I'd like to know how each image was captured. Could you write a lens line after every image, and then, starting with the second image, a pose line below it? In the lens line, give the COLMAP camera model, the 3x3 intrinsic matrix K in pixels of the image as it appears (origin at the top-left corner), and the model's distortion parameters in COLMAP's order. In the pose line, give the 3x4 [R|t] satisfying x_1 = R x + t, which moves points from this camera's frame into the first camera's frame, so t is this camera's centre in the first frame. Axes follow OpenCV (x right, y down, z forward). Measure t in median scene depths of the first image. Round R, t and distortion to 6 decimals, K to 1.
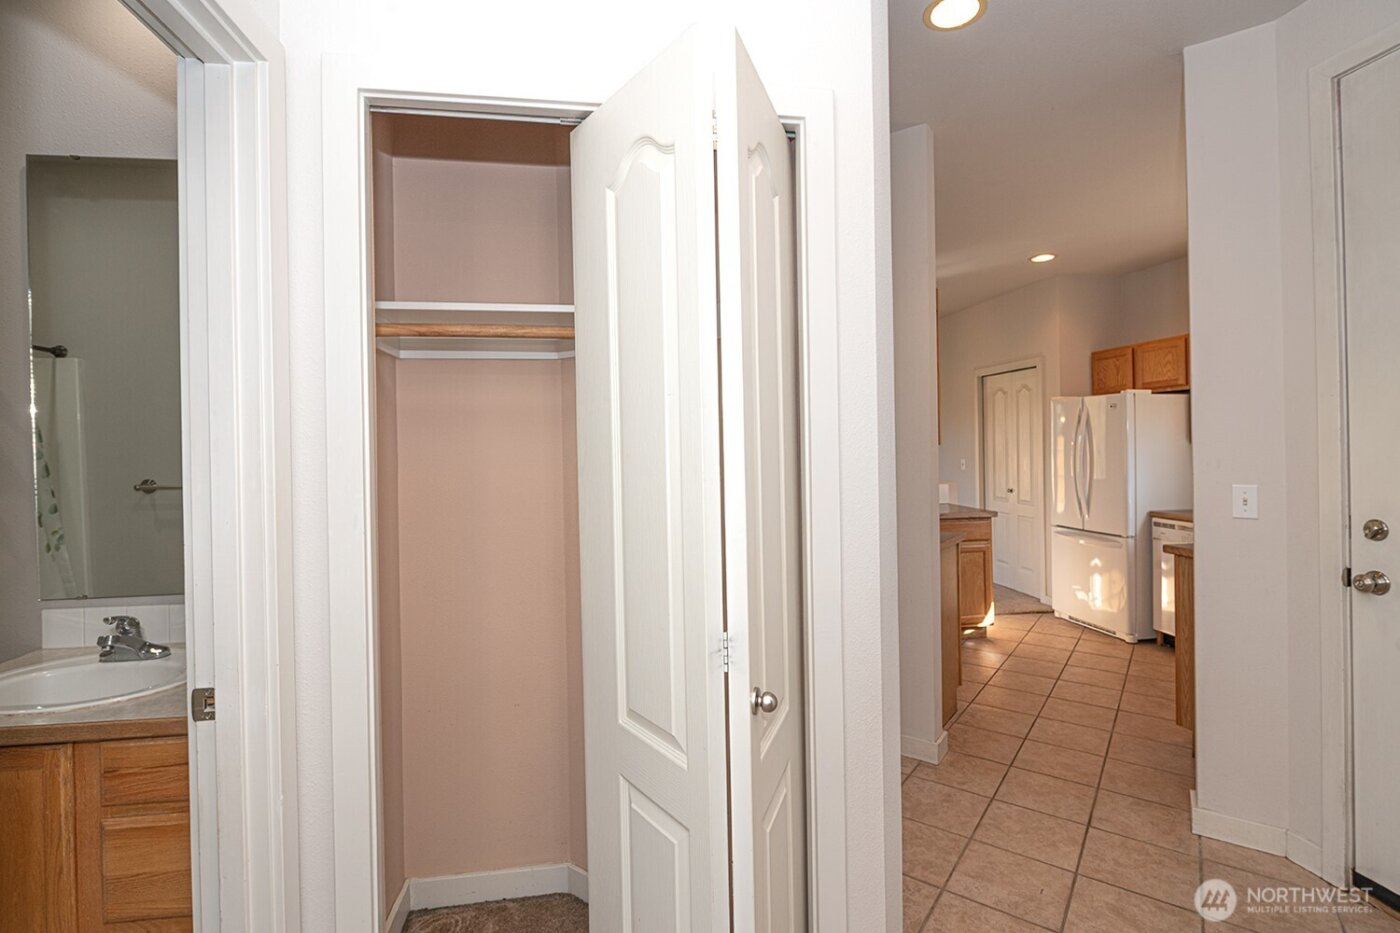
lens RADIAL K [[634.3, 0, 691.3], [0, 634.3, 454.5], [0, 0, 1]] dist [-0.014178, -0.000856]
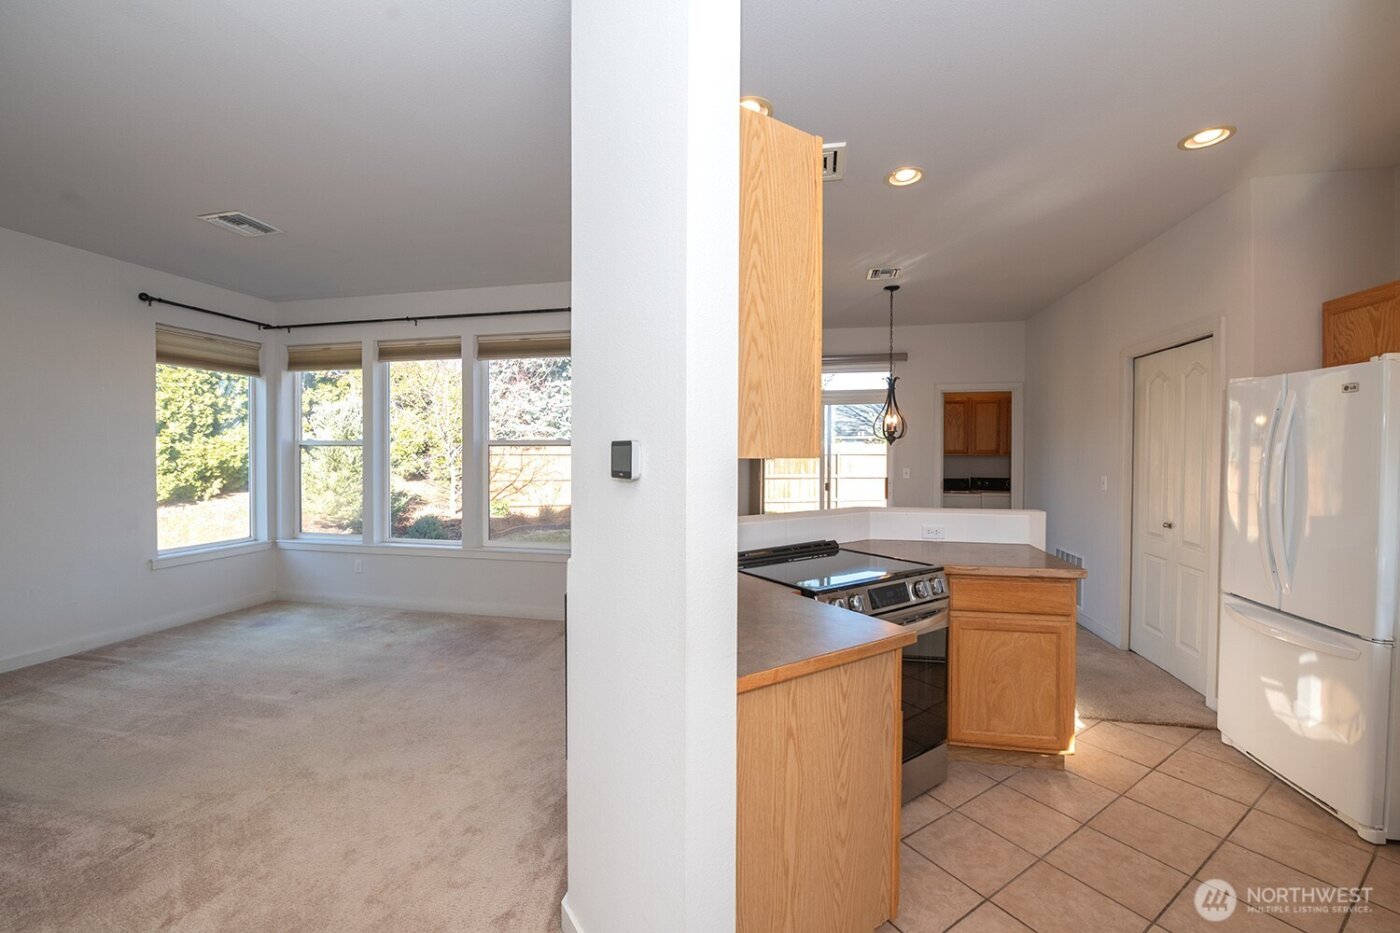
lens RADIAL K [[559.8, 0, 686.3], [0, 559.8, 474.9], [0, 0, 1]] dist [-0.013117, -0.001730]
pose [[0.941054, 0.022366, -0.337516, 0.286649], [-0.013016, 0.999467, 0.029938, -0.010543], [0.338005, -0.023780, 0.940844, 0.359715]]
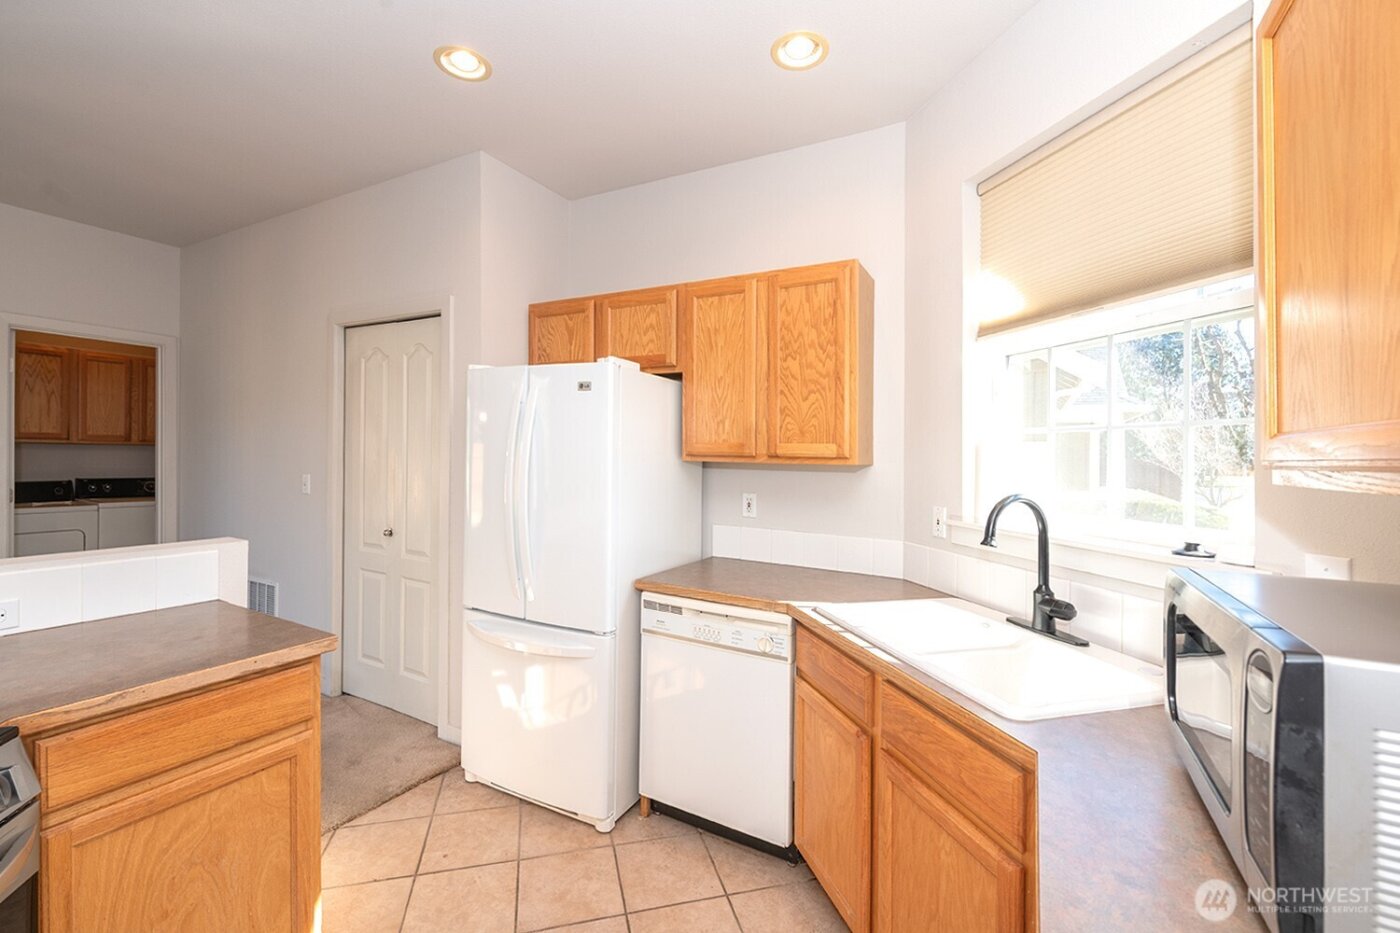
lens RADIAL K [[598.2, 0, 706.2], [0, 598.2, 442.8], [0, 0, 1]] dist [0.003938, -0.002014]
pose [[0.584781, 0.027995, 0.810708, 0.303947], [-0.012842, 0.999599, -0.025255, -0.017477], [-0.811089, 0.004357, 0.584906, 0.586696]]
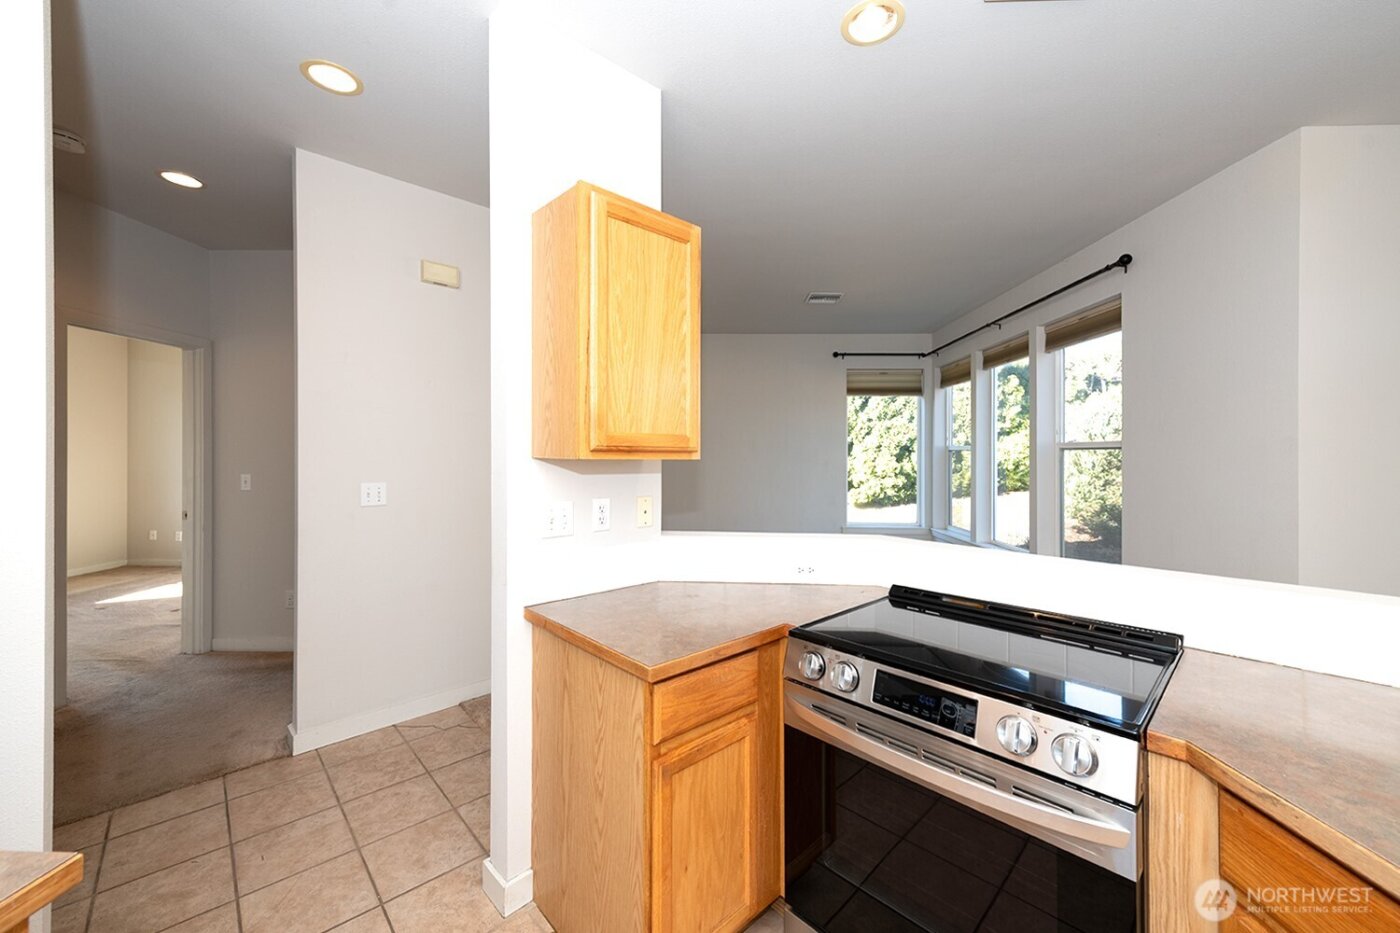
lens RADIAL K [[559.8, 0, 711.7], [0, 559.8, 463.7], [0, 0, 1]] dist [-0.013117, -0.001730]
pose [[-0.168458, 0.021986, -0.985464, 0.586717], [-0.018134, 0.999513, 0.025400, -0.016167], [0.985542, 0.022149, -0.167977, 0.822829]]
